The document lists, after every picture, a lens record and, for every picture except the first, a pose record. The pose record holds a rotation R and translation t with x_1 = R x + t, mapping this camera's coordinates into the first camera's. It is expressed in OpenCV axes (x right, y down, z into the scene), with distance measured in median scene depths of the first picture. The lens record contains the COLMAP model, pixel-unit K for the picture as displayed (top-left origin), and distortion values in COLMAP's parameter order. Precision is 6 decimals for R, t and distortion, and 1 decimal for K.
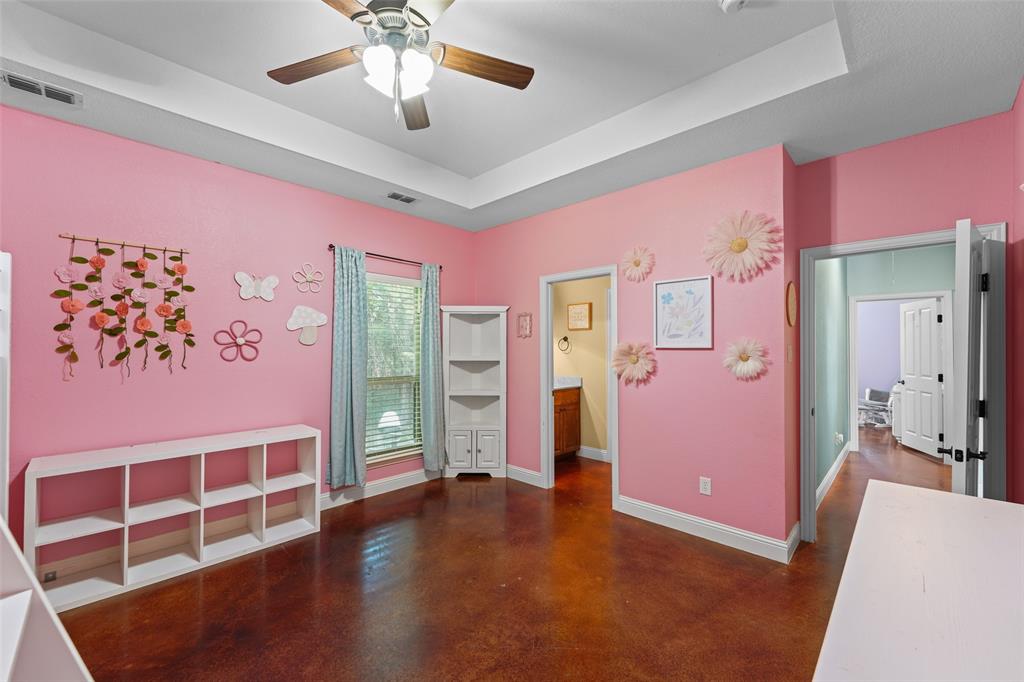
lens RADIAL K [[408.3, 0, 506.8], [0, 408.3, 344.2], [0, 0, 1]] dist [0.010361, -0.000211]
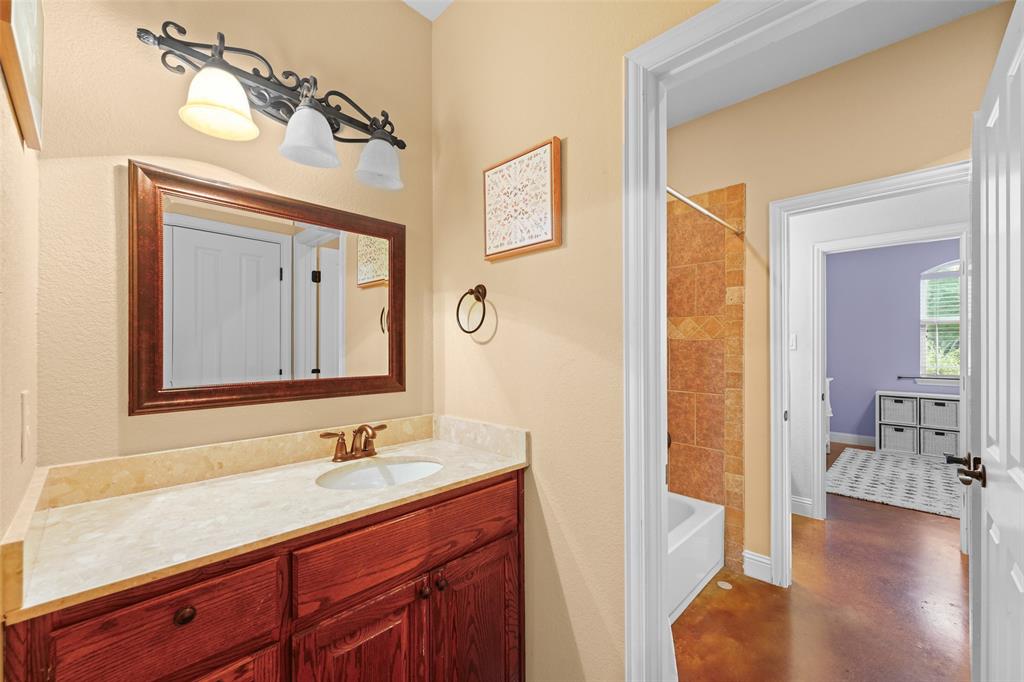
lens RADIAL K [[408.3, 0, 517.1], [0, 408.3, 350.0], [0, 0, 1]] dist [0.010361, -0.000211]
pose [[0.999938, -0.006495, 0.008993, 0.174782], [0.006551, 0.999959, -0.006227, 0.030189], [-0.008953, 0.006286, 0.999940, 0.740961]]
